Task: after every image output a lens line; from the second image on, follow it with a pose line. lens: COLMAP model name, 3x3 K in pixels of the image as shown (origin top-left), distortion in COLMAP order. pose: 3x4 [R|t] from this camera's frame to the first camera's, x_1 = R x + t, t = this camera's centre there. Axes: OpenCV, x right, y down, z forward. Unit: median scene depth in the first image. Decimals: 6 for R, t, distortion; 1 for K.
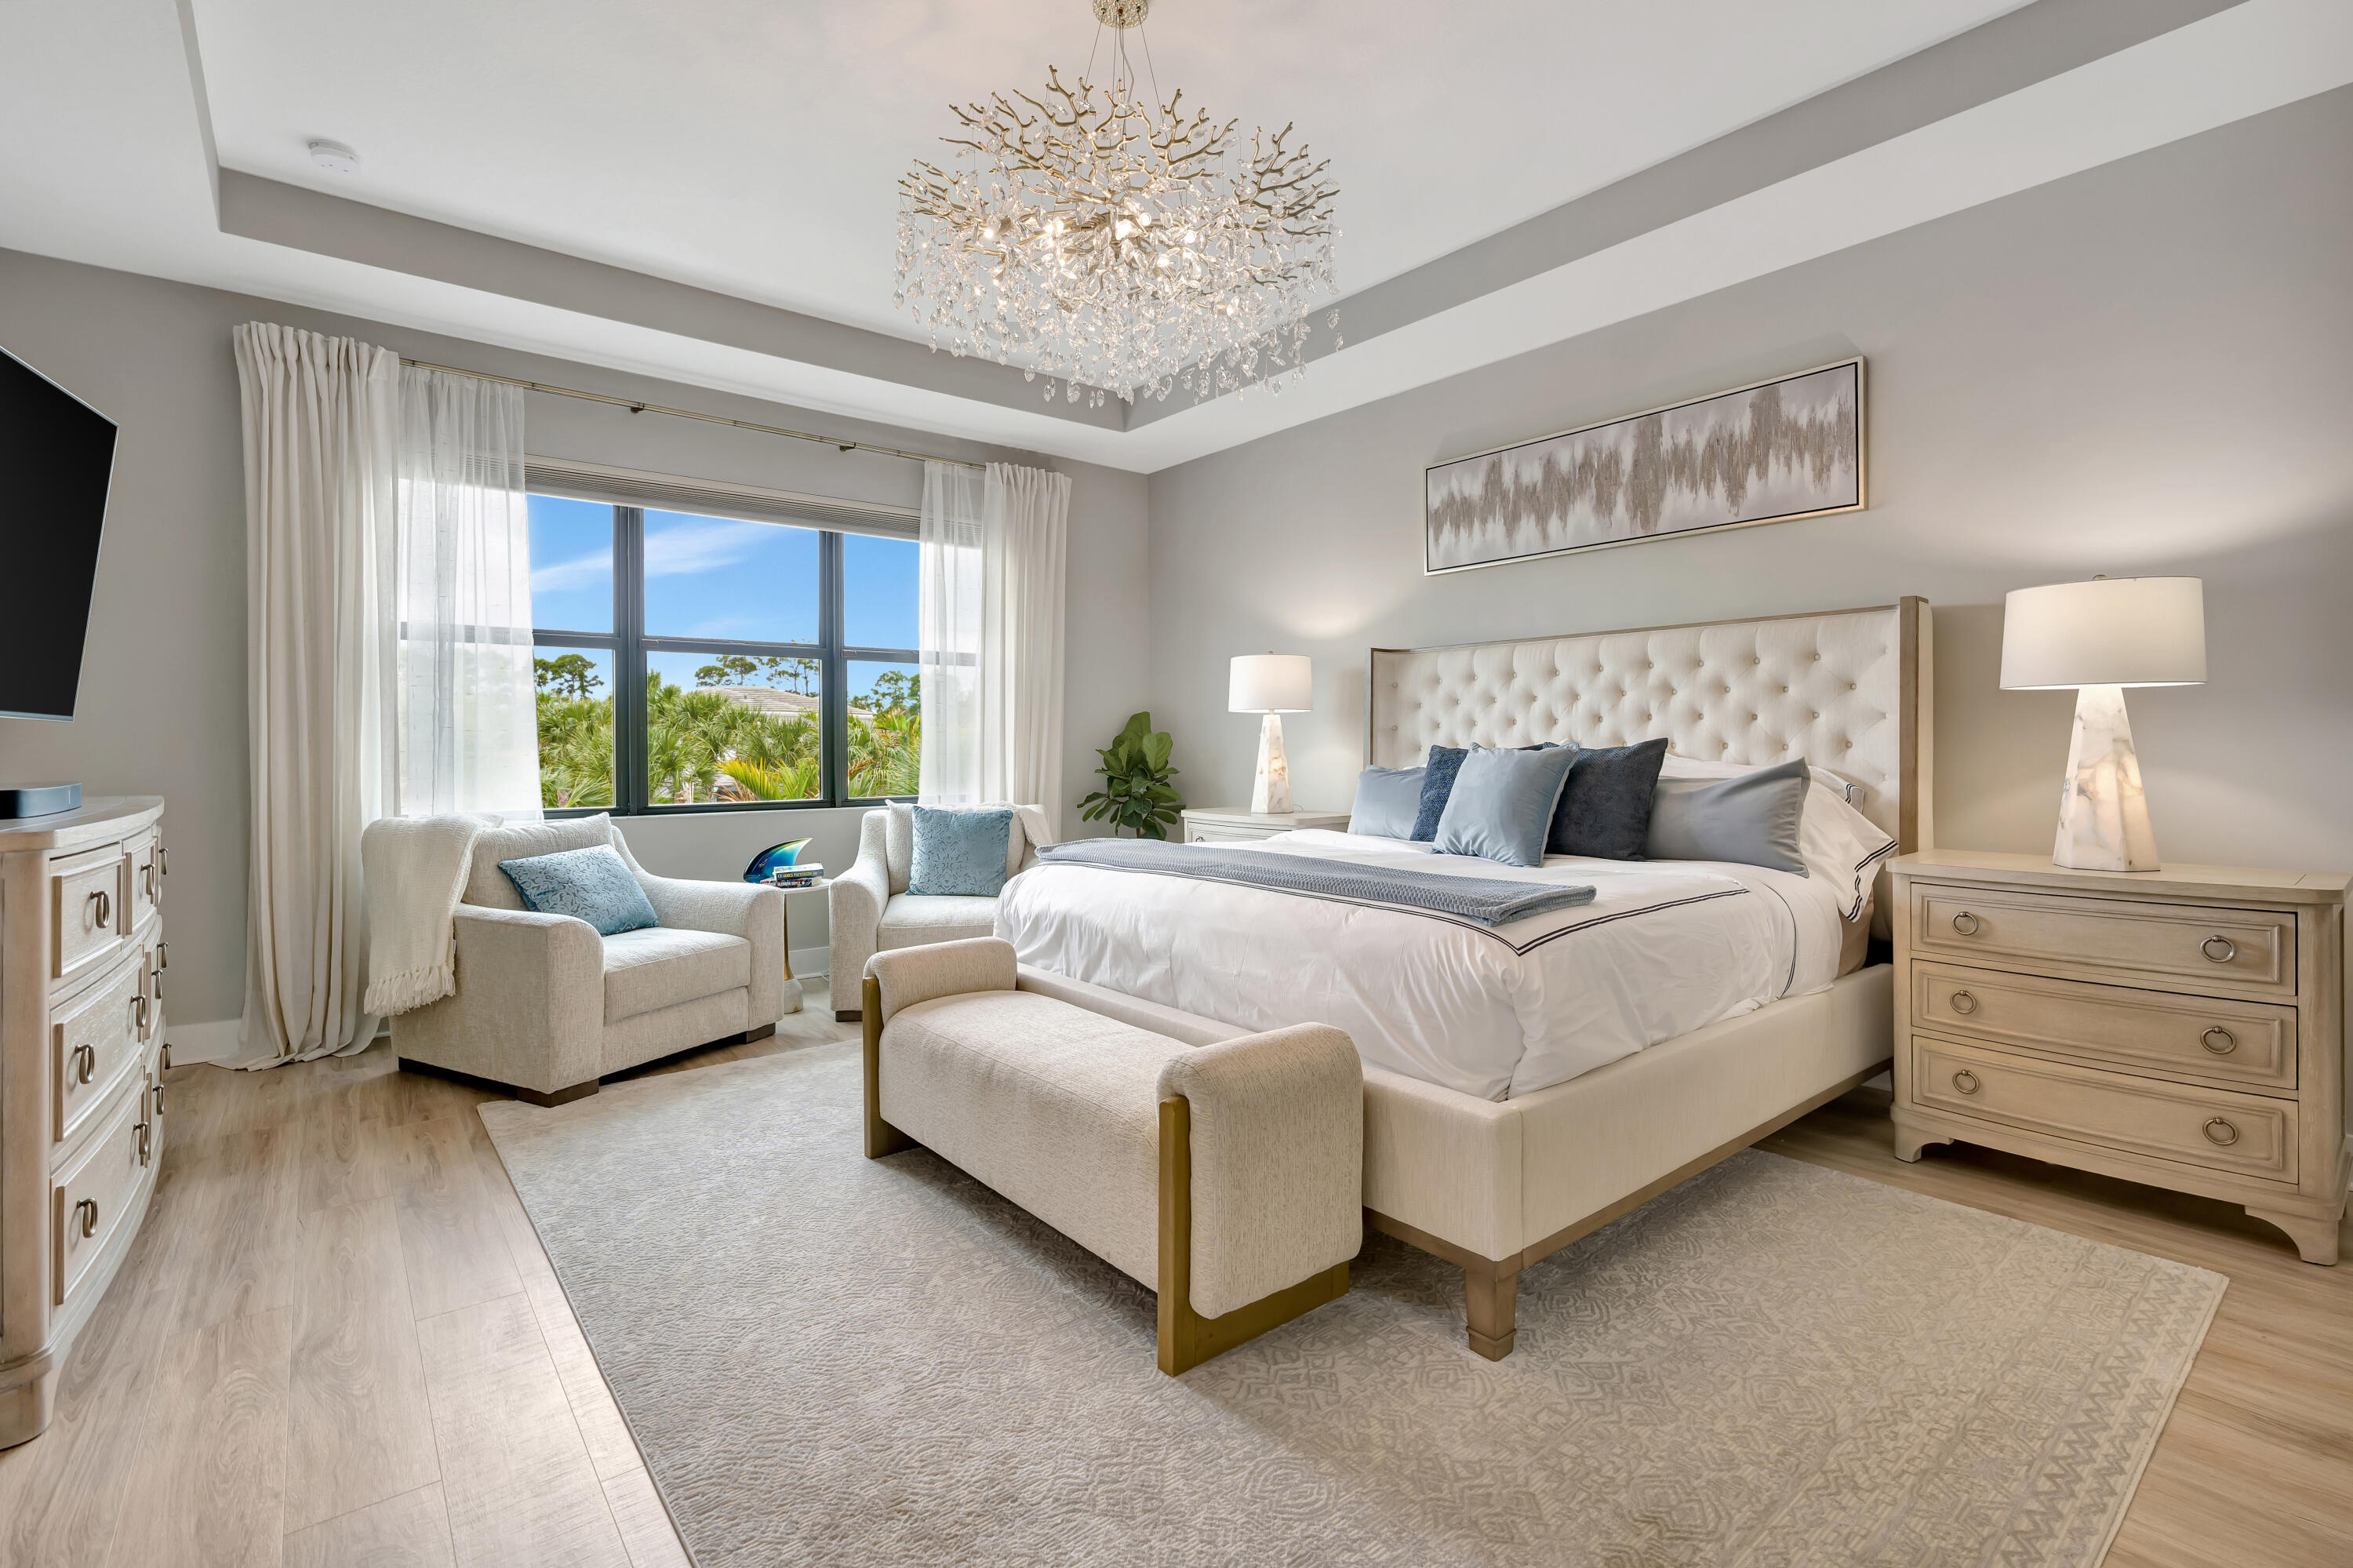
lens RADIAL K [[1074.9, 0, 1182.3], [0, 1074.9, 753.1], [0, 0, 1]] dist [-0.004607, 0.001727]
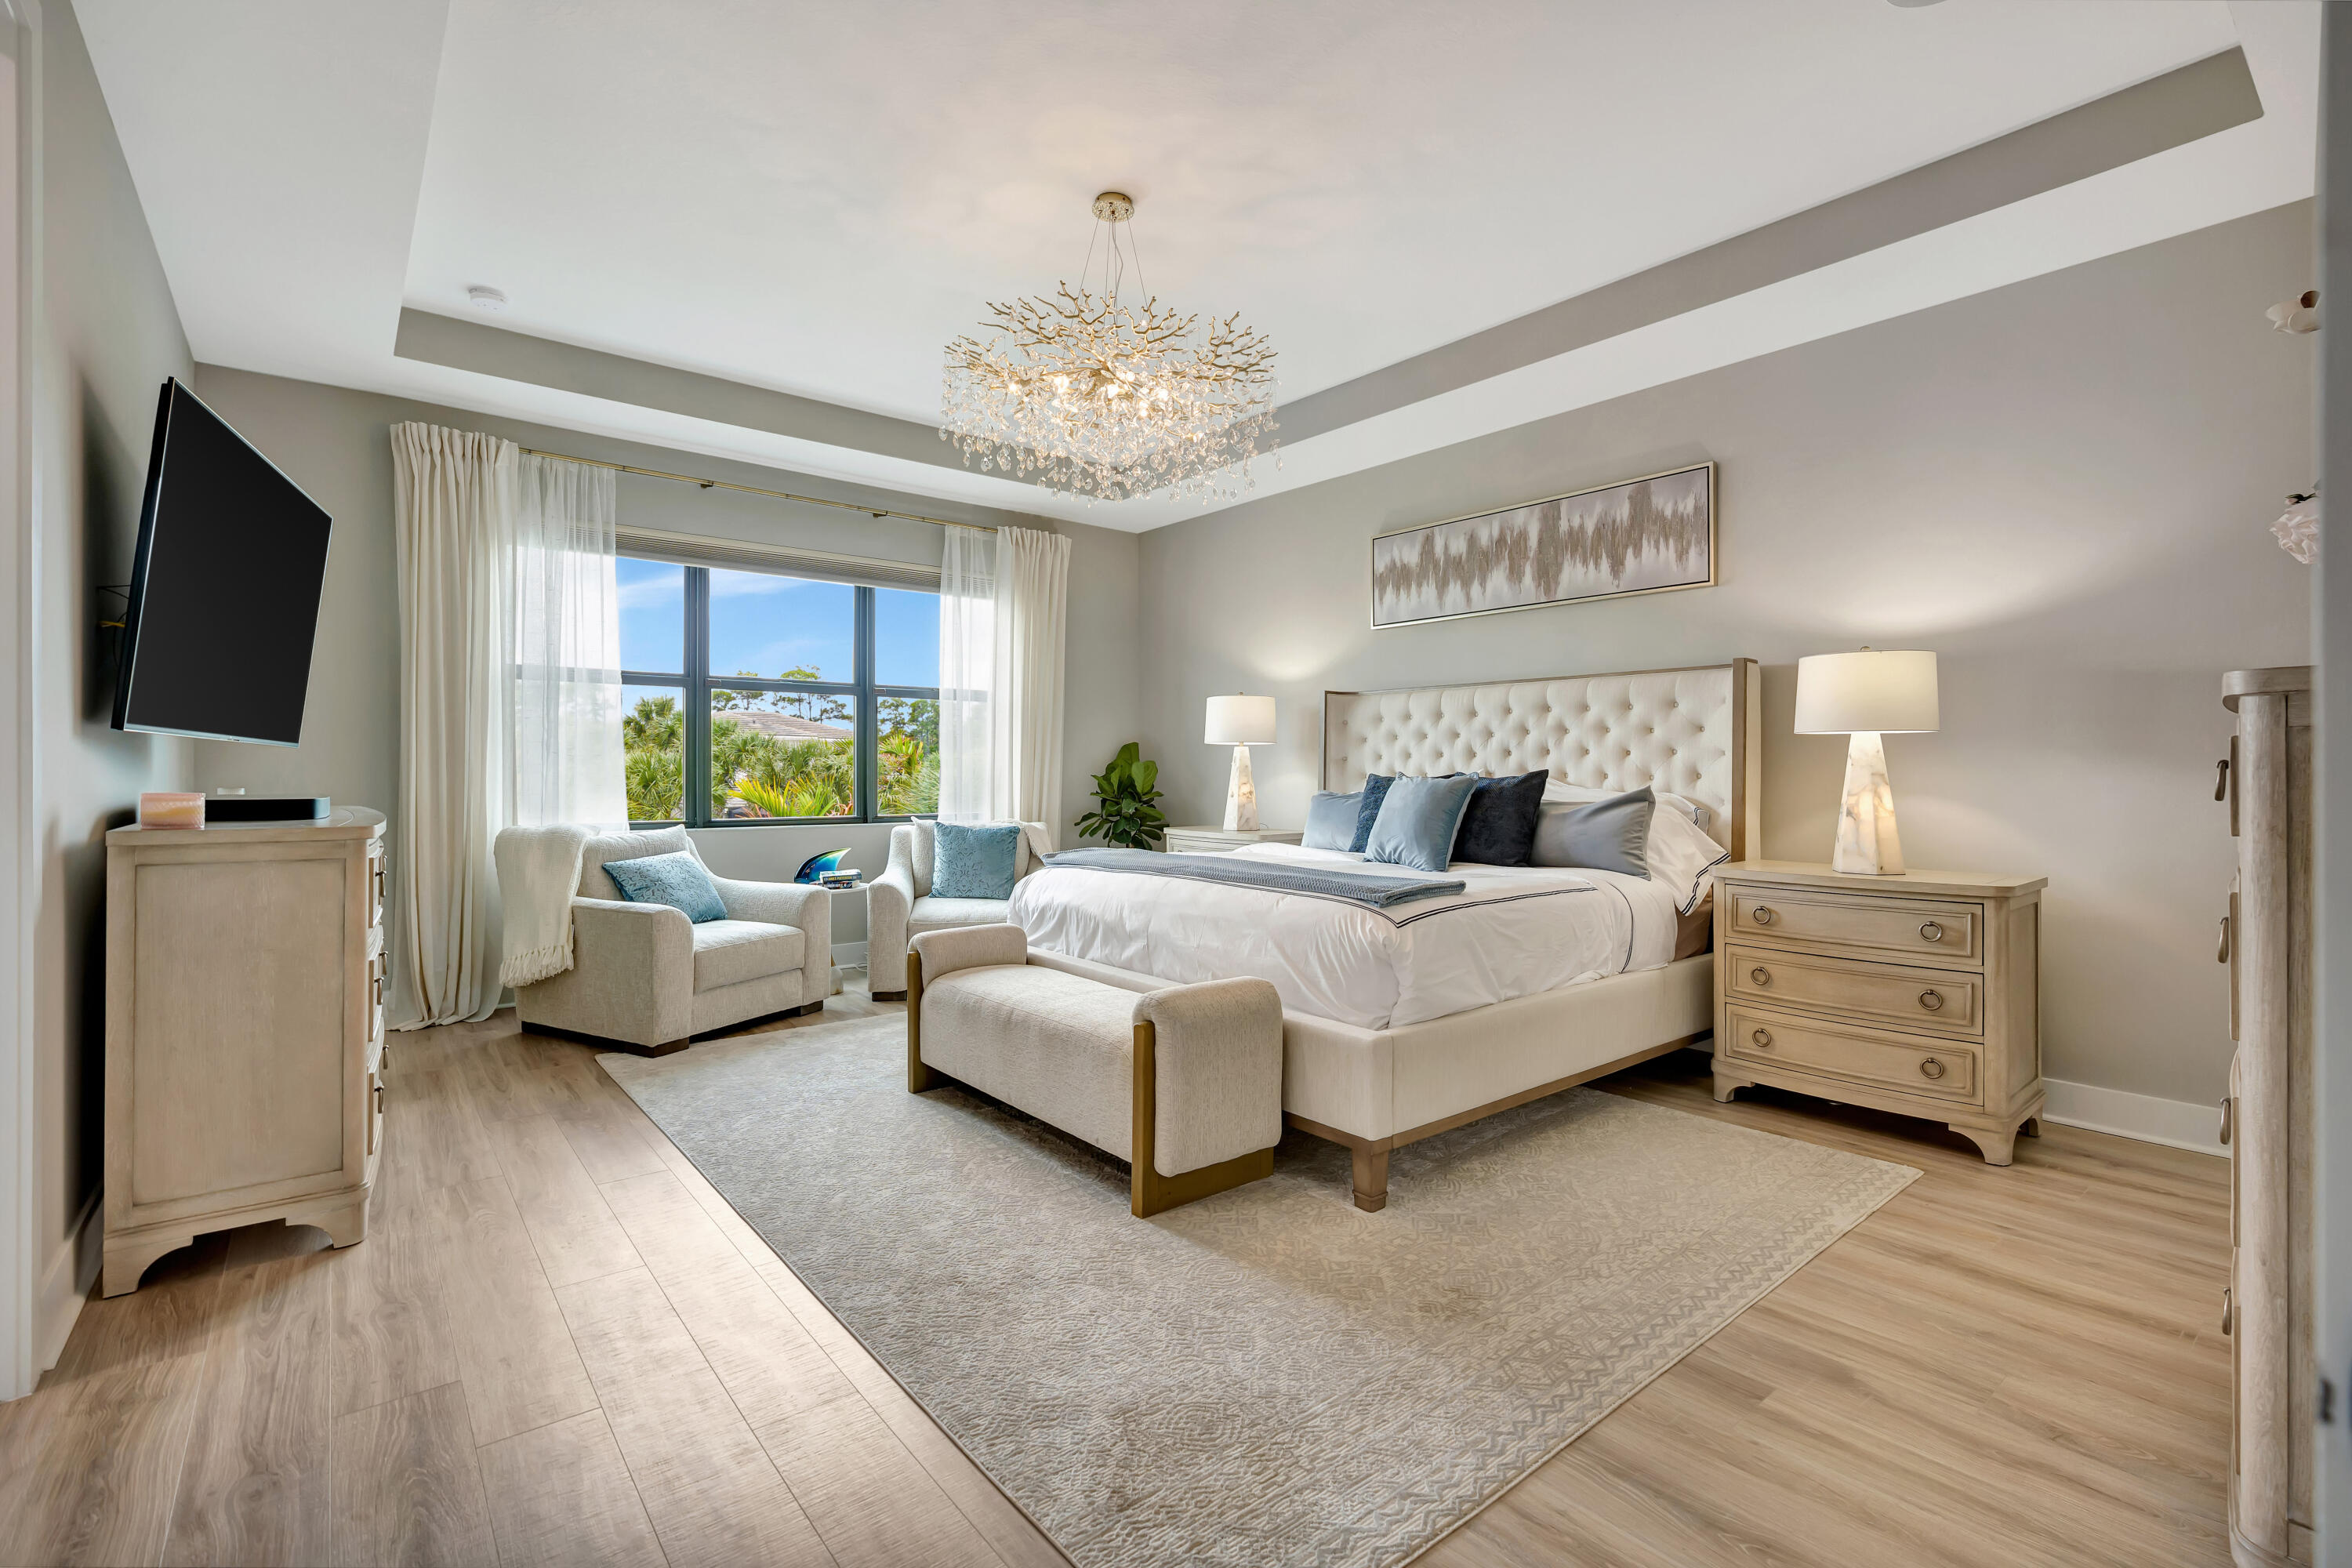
lens RADIAL K [[1049.8, 0, 1169.3], [0, 1049.8, 781.0], [0, 0, 1]] dist [-0.004099, 0.000823]
pose [[0.999955, 0.007436, -0.005845, 0.016252], [-0.007424, 0.999970, 0.002064, 0.000028], [0.005860, -0.002020, 0.999981, -0.198817]]
